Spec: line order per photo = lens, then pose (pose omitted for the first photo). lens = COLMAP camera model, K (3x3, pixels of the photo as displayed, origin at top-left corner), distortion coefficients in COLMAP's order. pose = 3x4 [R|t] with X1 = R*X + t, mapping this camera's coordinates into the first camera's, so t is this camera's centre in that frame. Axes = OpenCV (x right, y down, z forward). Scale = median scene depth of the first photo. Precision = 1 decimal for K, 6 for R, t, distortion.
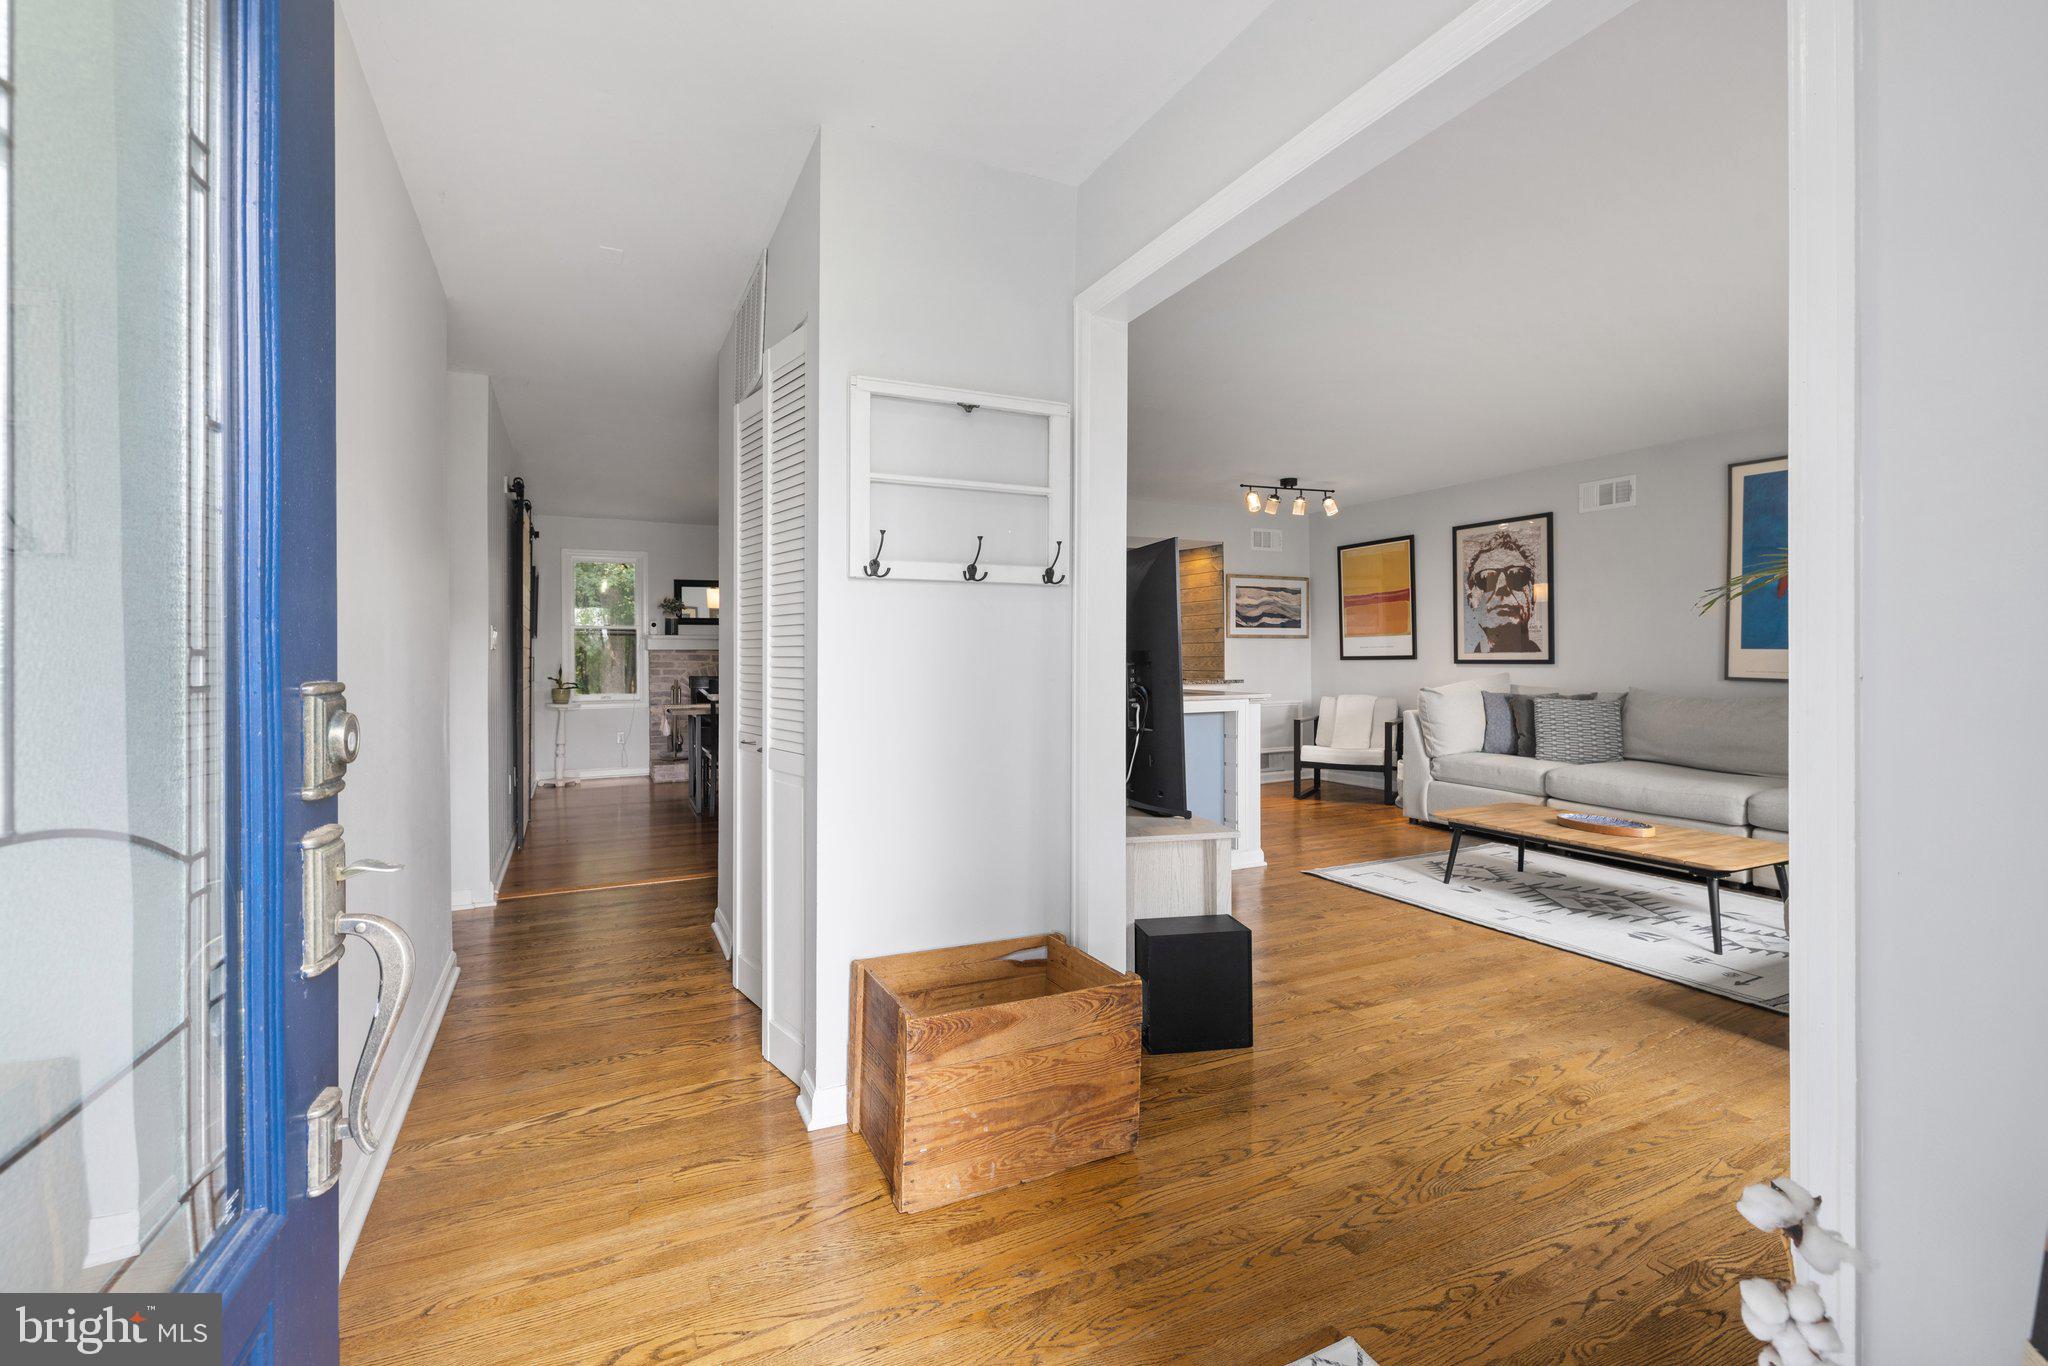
lens RADIAL K [[896.5, 0, 1000.2], [0, 896.5, 659.7], [0, 0, 1]] dist [0.002767, 0.000827]
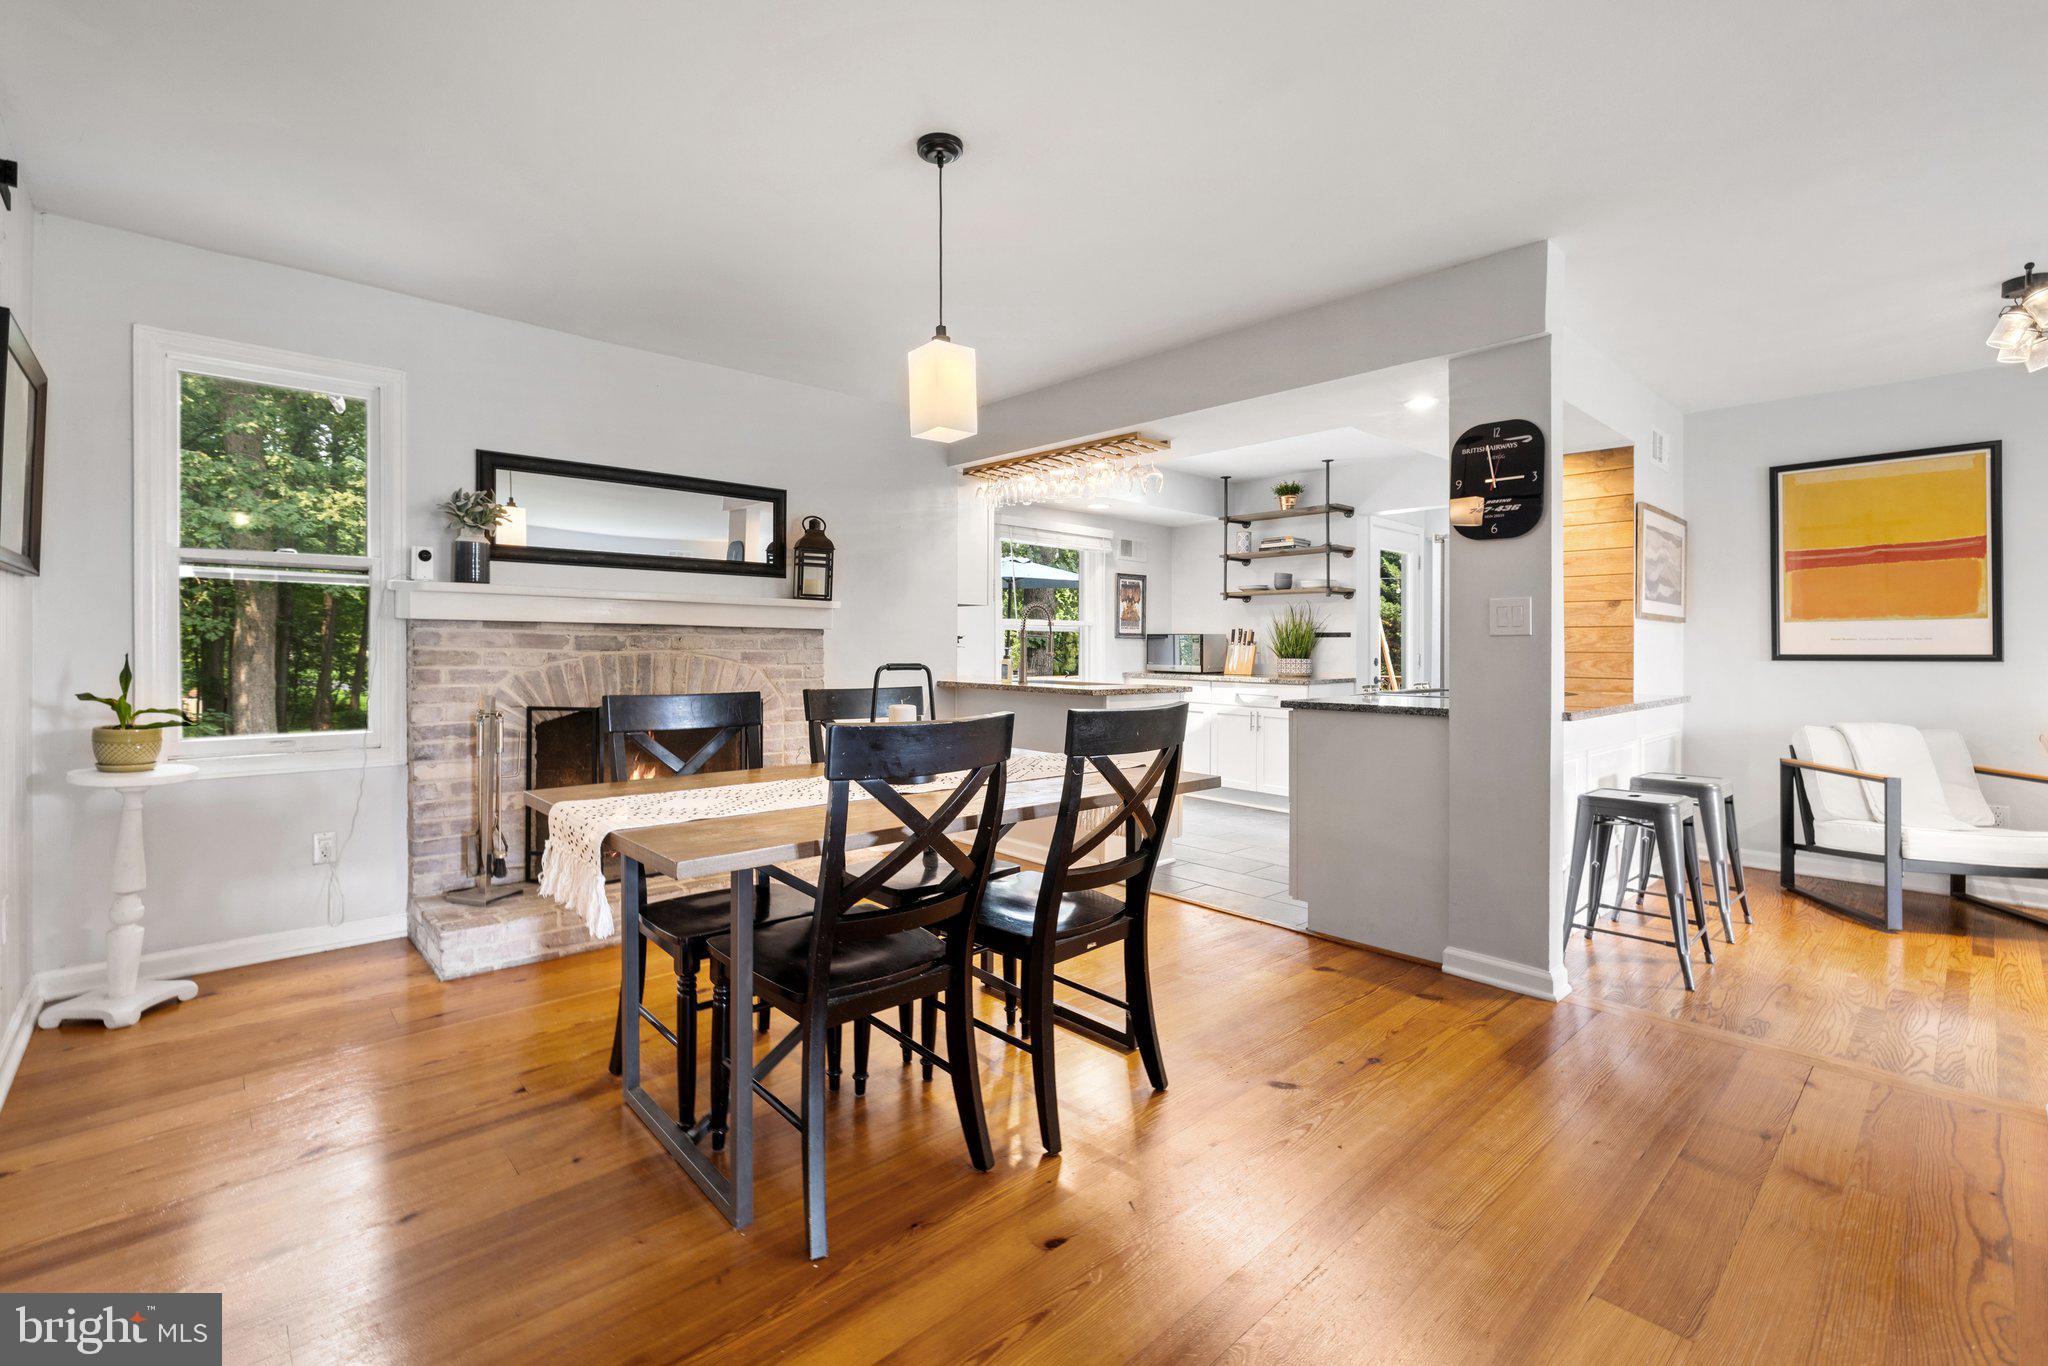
lens RADIAL K [[896.5, 0, 994.9], [0, 896.5, 646.3], [0, 0, 1]] dist [0.002767, 0.000827]
pose [[0.956930, 0.012808, 0.290037, -0.333755], [-0.011049, 0.999909, -0.007699, 0.001416], [-0.290110, 0.004163, 0.956984, 0.703761]]
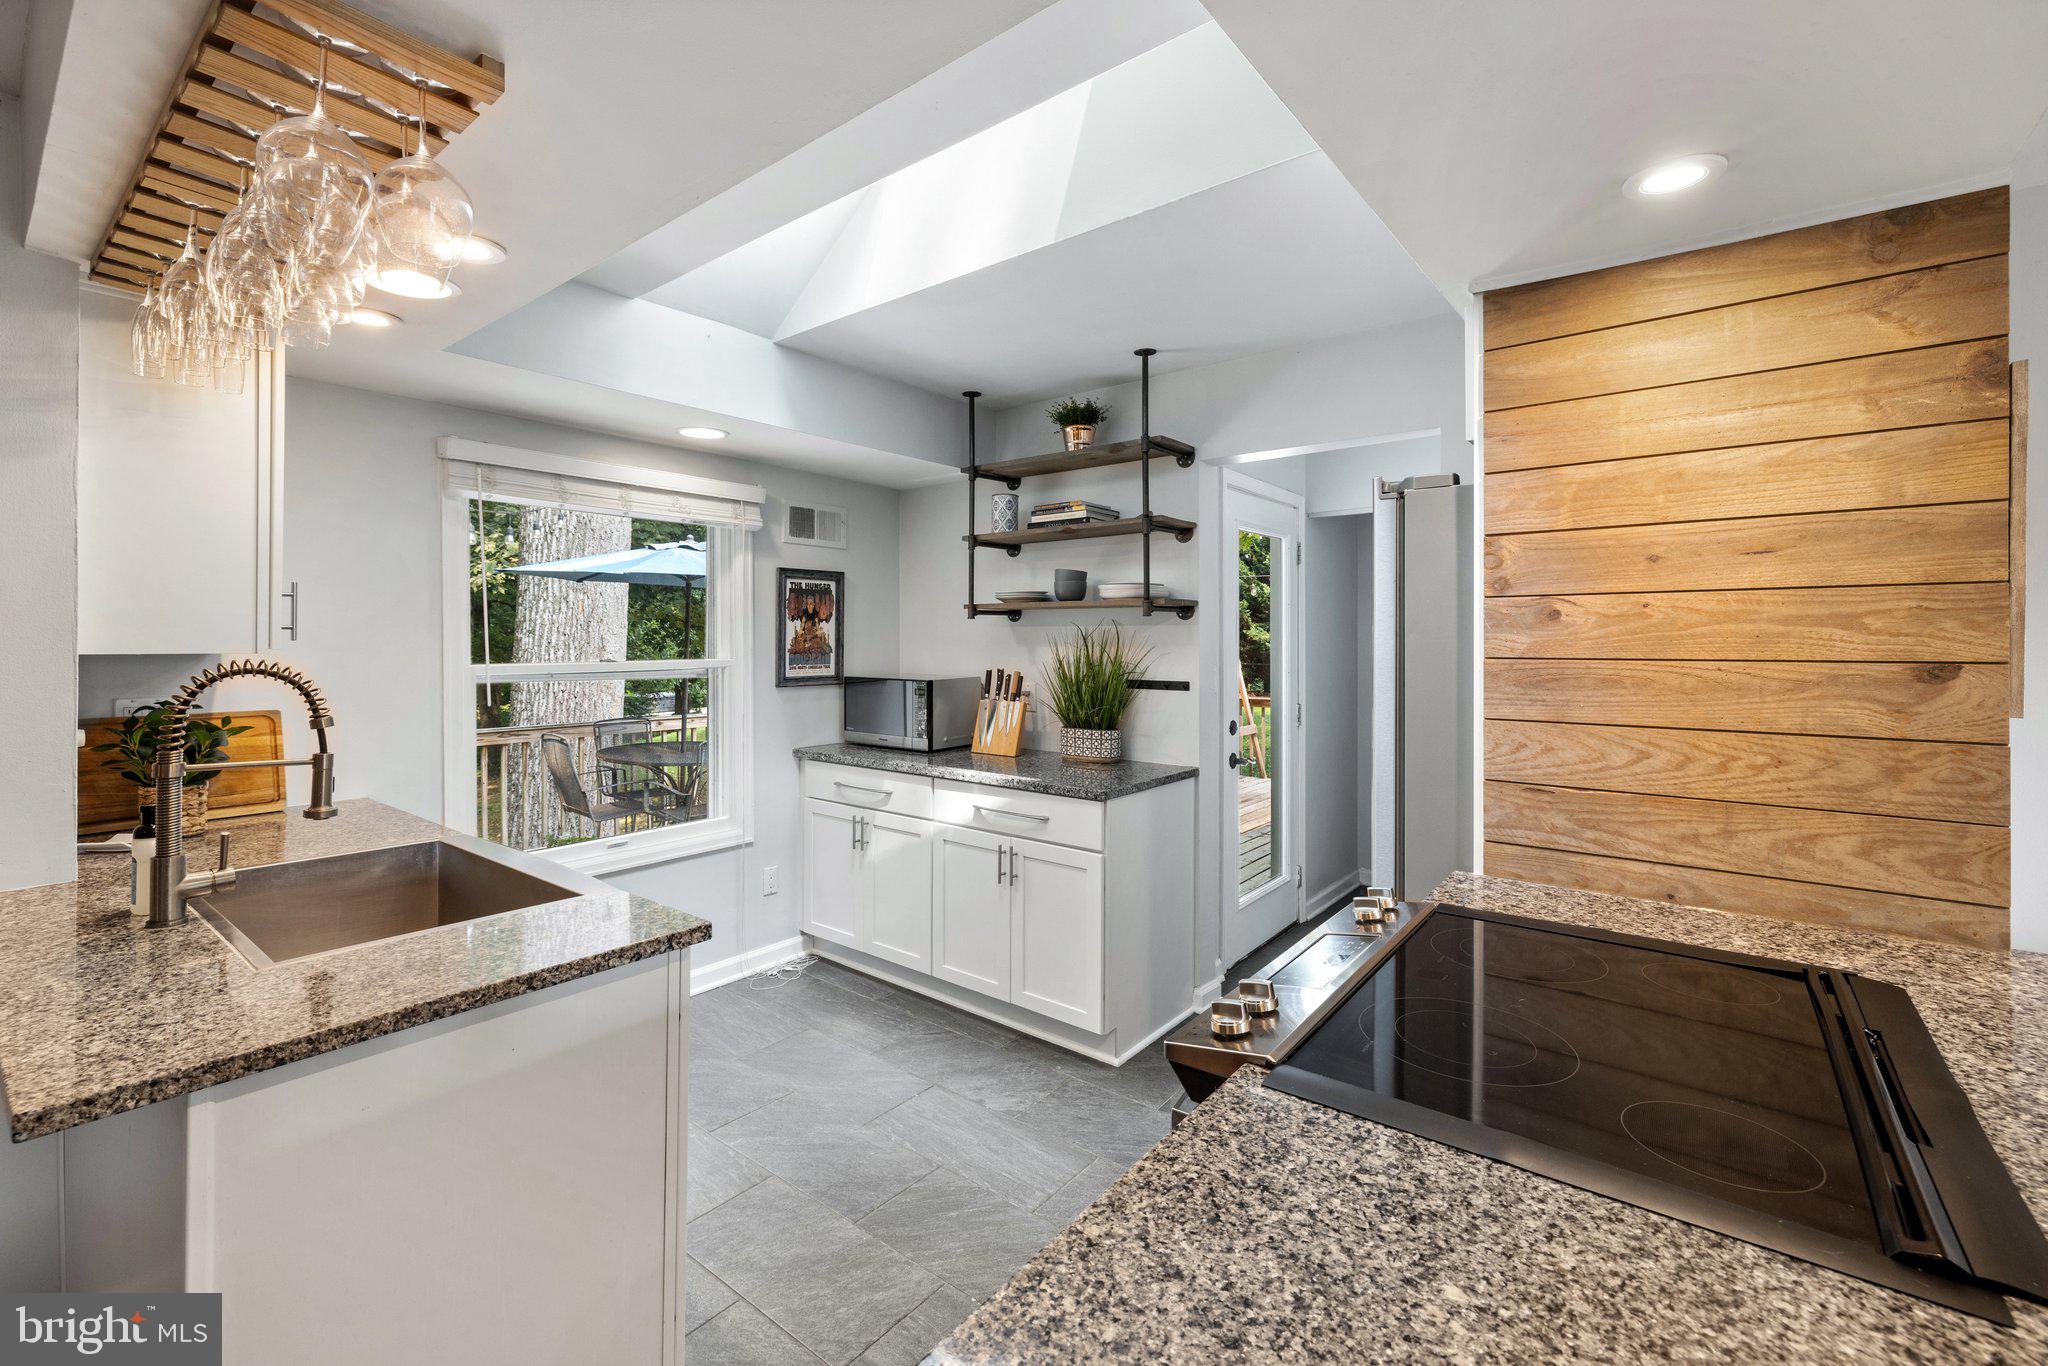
lens RADIAL K [[872.2, 0, 1004.2], [0, 872.2, 639.4], [0, 0, 1]] dist [-0.001005, 0.000643]
pose [[0.898157, 0.005715, 0.439638, -0.004364], [-0.003177, 0.999974, -0.006509, -0.045897], [-0.439663, 0.004449, 0.898152, 1.111316]]
